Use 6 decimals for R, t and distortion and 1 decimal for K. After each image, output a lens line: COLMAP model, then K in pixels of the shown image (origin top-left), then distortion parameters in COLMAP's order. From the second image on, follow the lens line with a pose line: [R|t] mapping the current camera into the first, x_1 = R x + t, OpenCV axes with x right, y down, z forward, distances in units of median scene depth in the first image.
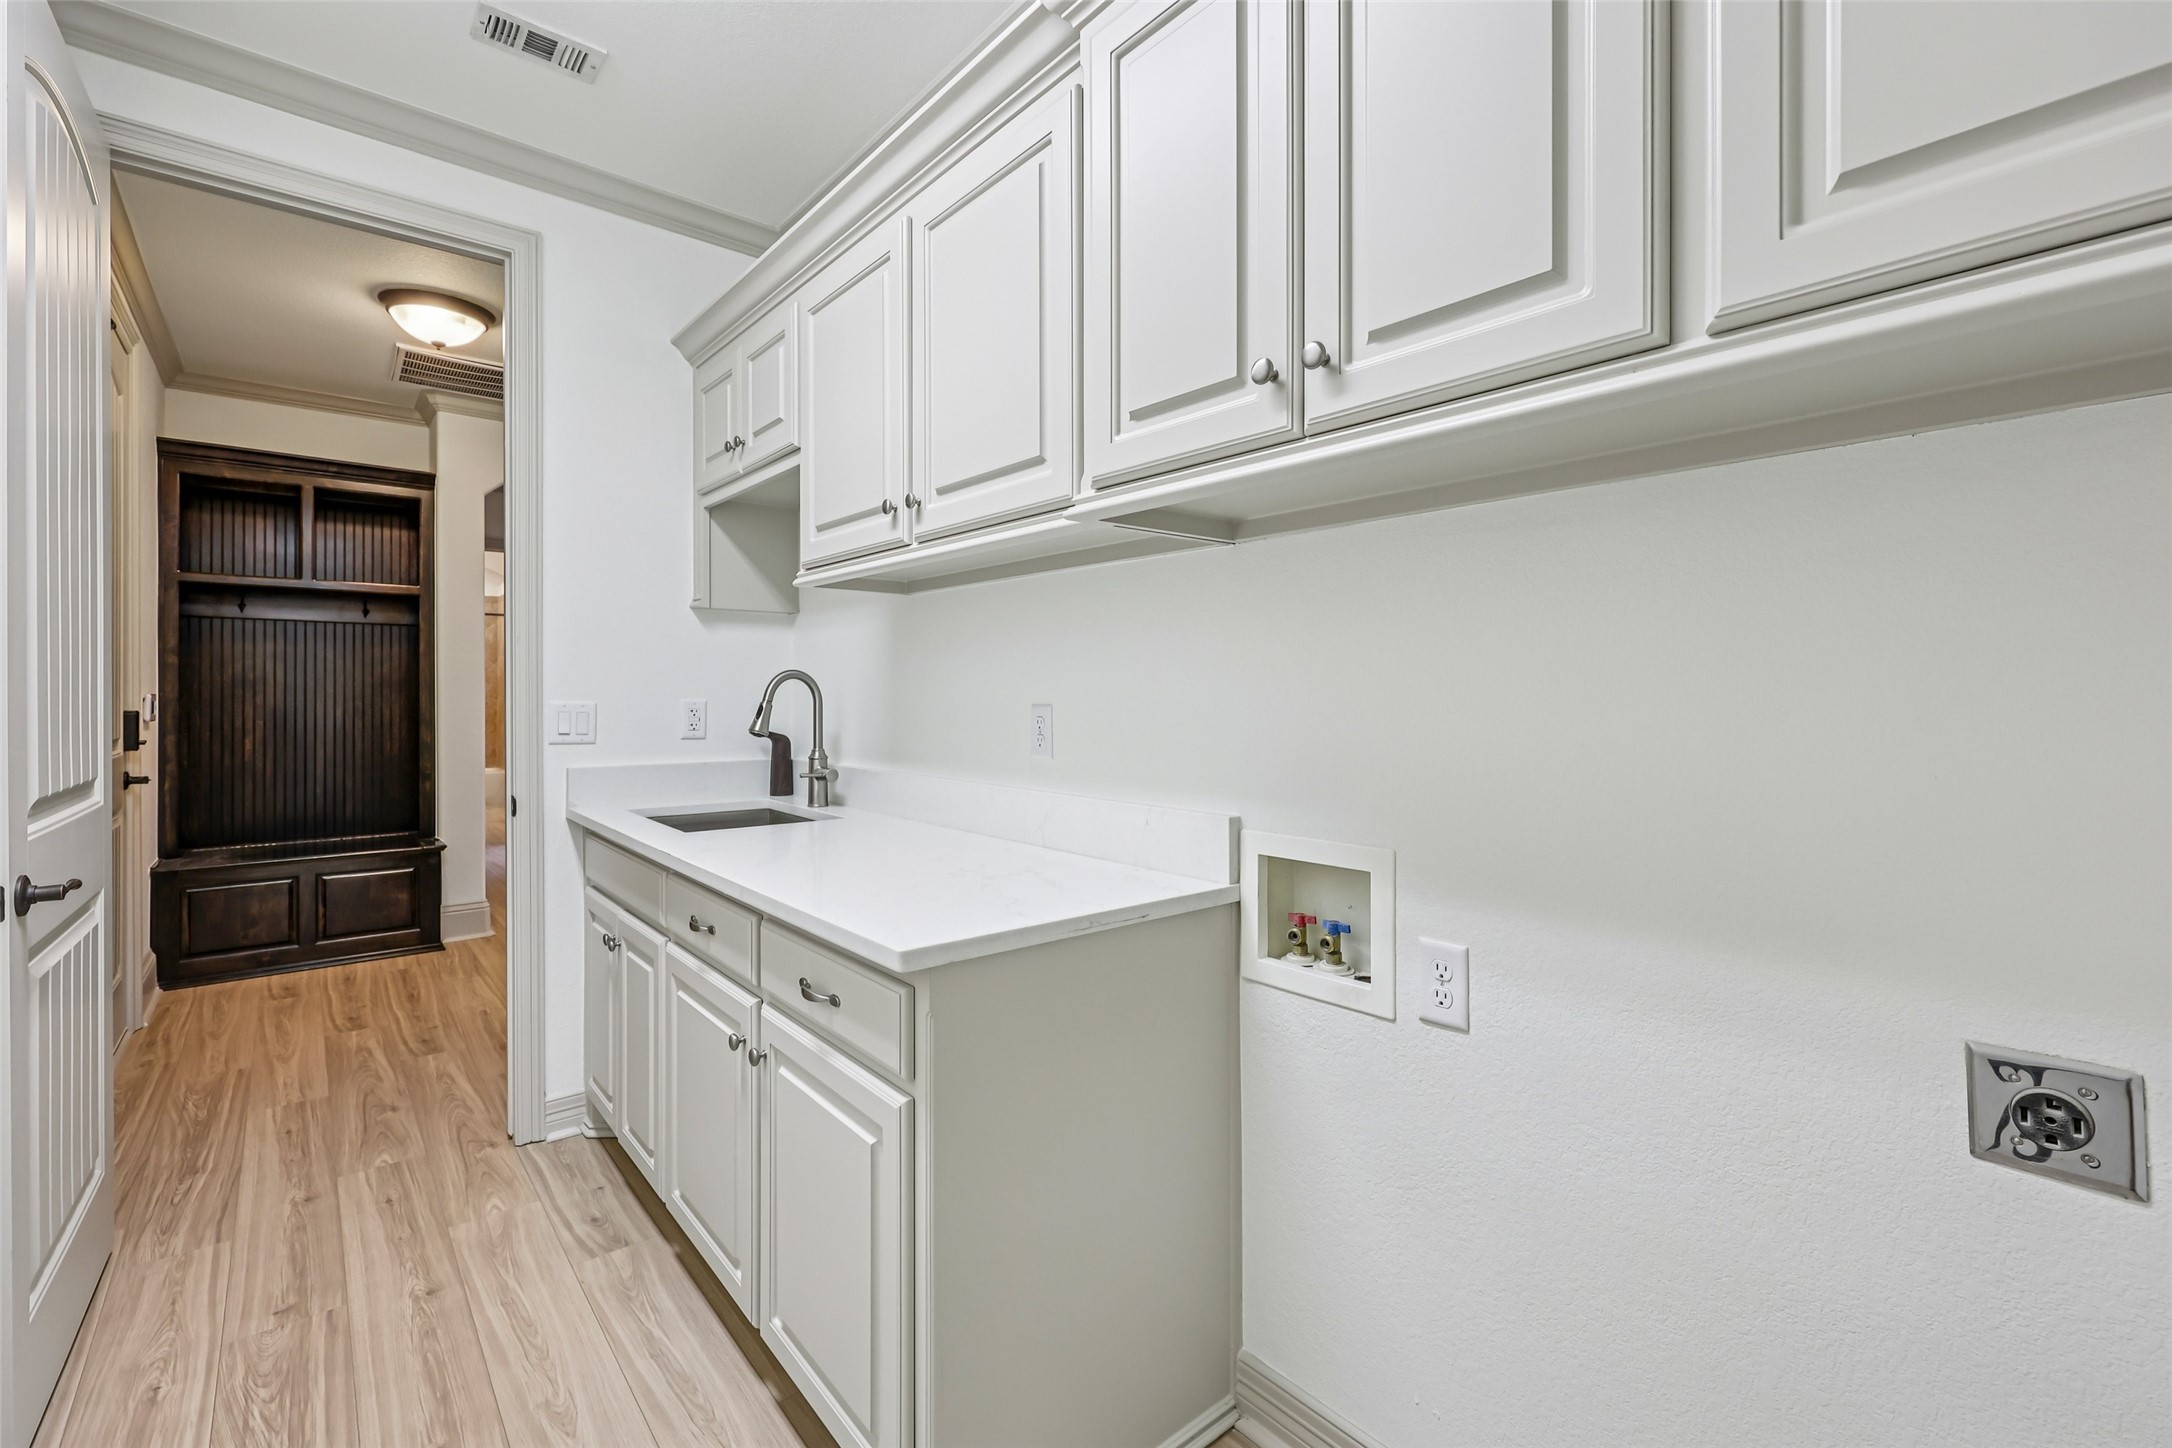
lens RADIAL K [[929.3, 0, 1085.6], [0, 929.3, 691.9], [0, 0, 1]] dist [-0.000530, 0.000202]
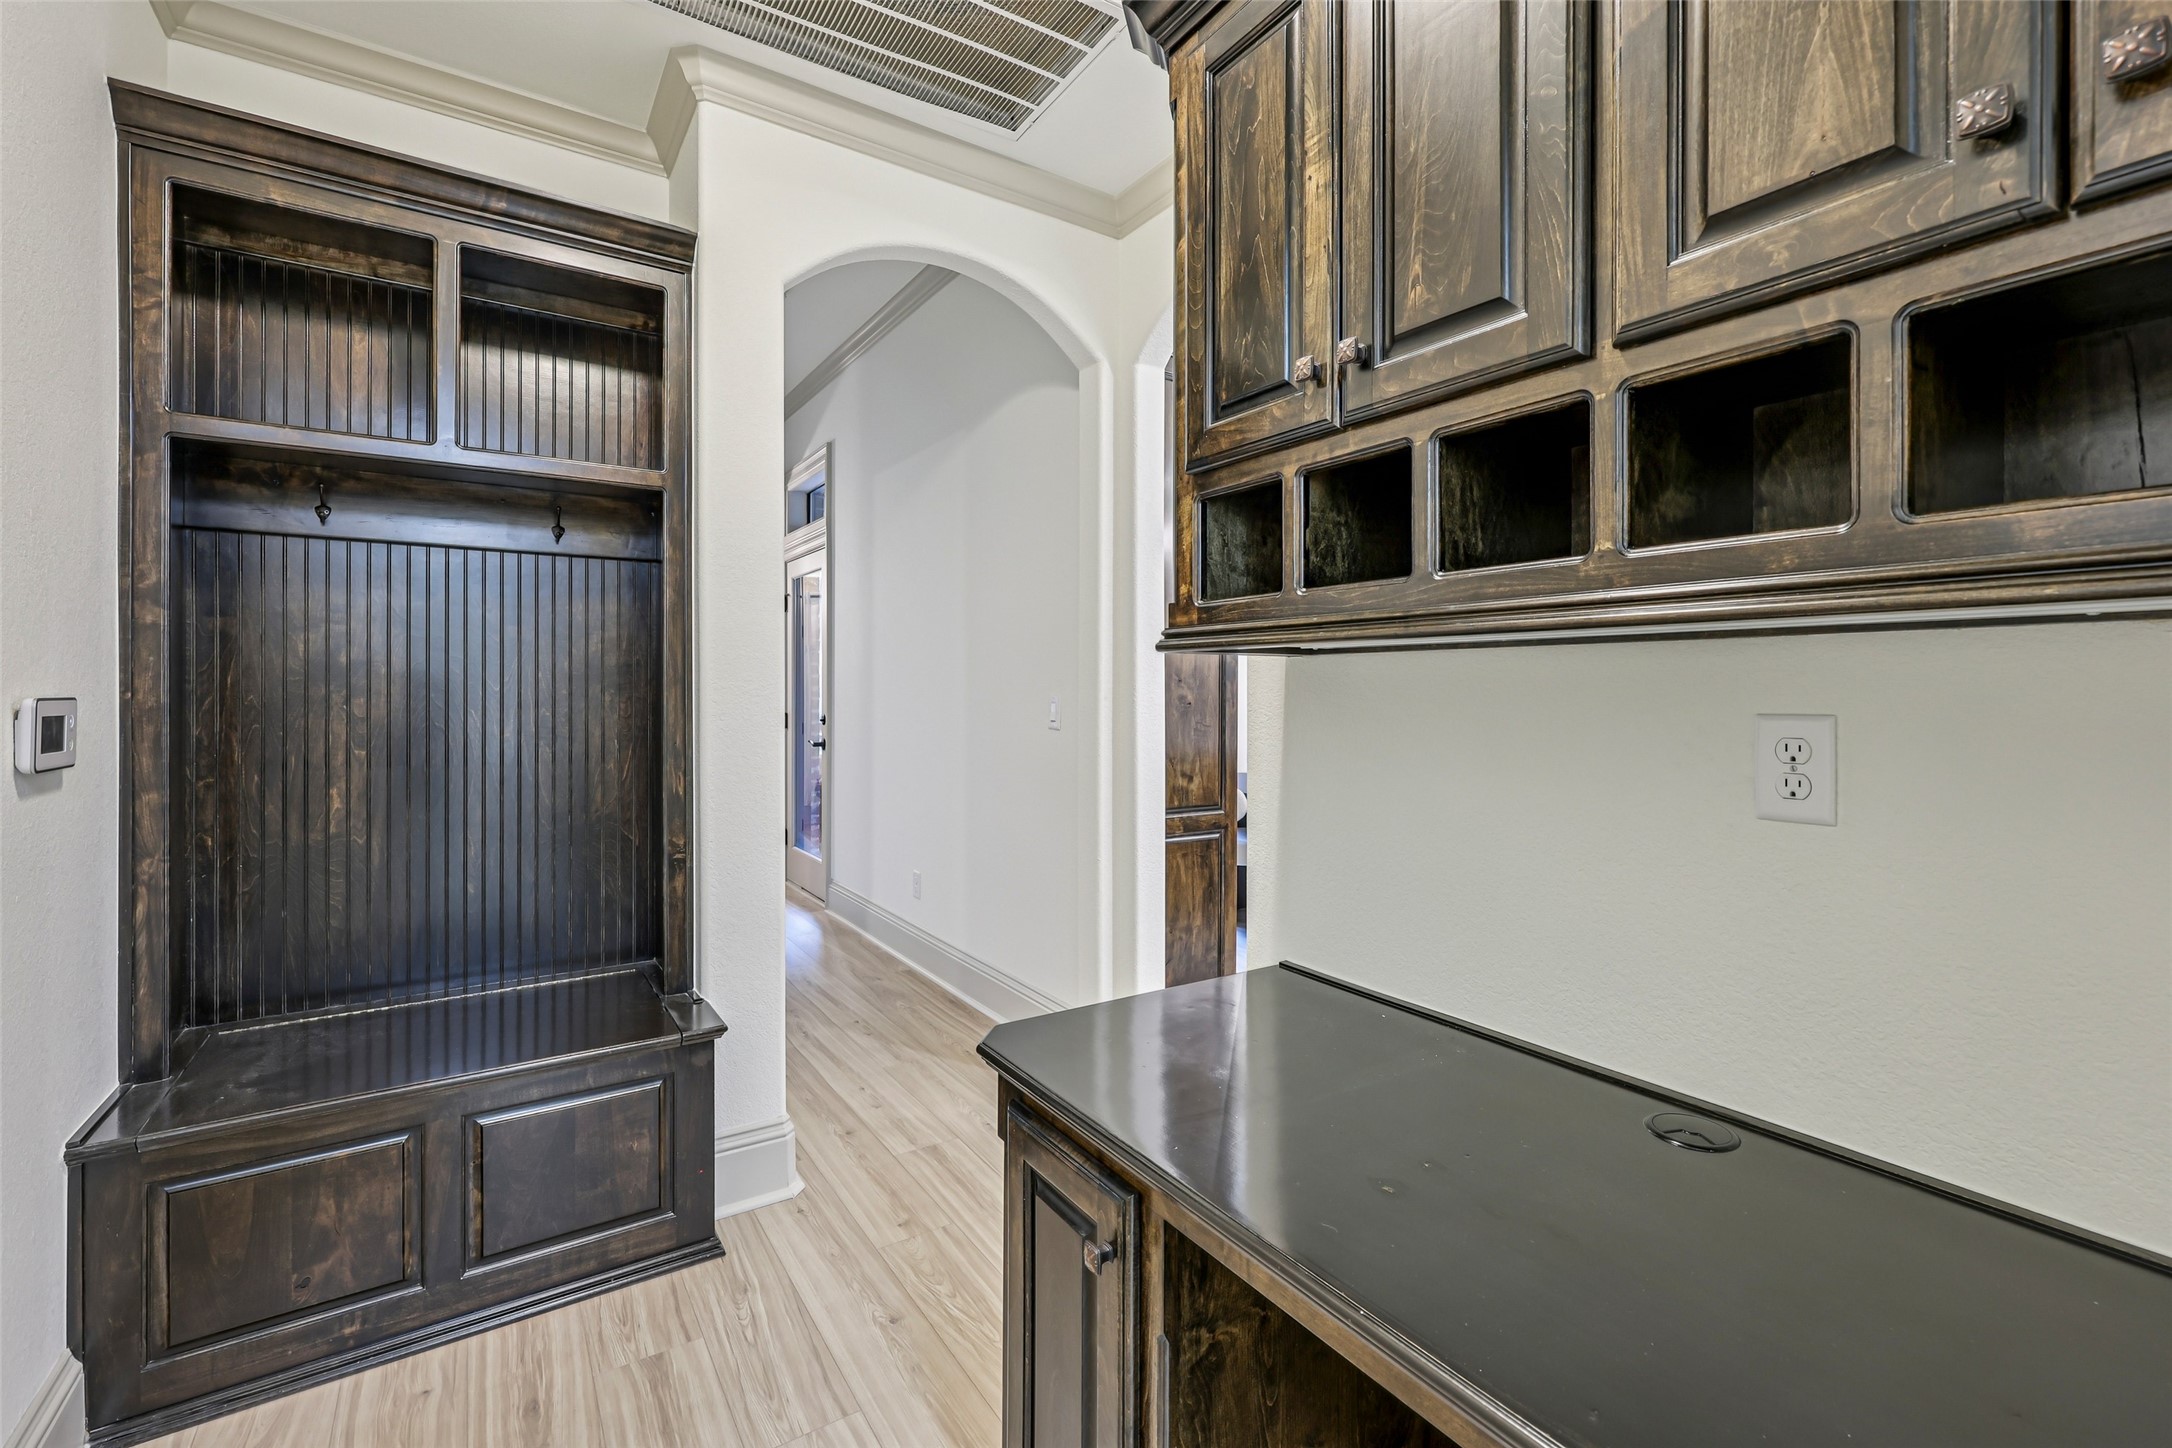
lens RADIAL K [[929.3, 0, 1085.6], [0, 929.3, 691.9], [0, 0, 1]] dist [-0.000530, 0.000202]
pose [[0.993215, 0.002144, -0.116272, -0.460295], [-0.001688, 0.999991, 0.004015, -0.001686], [0.116279, -0.003791, 0.993209, 0.567597]]
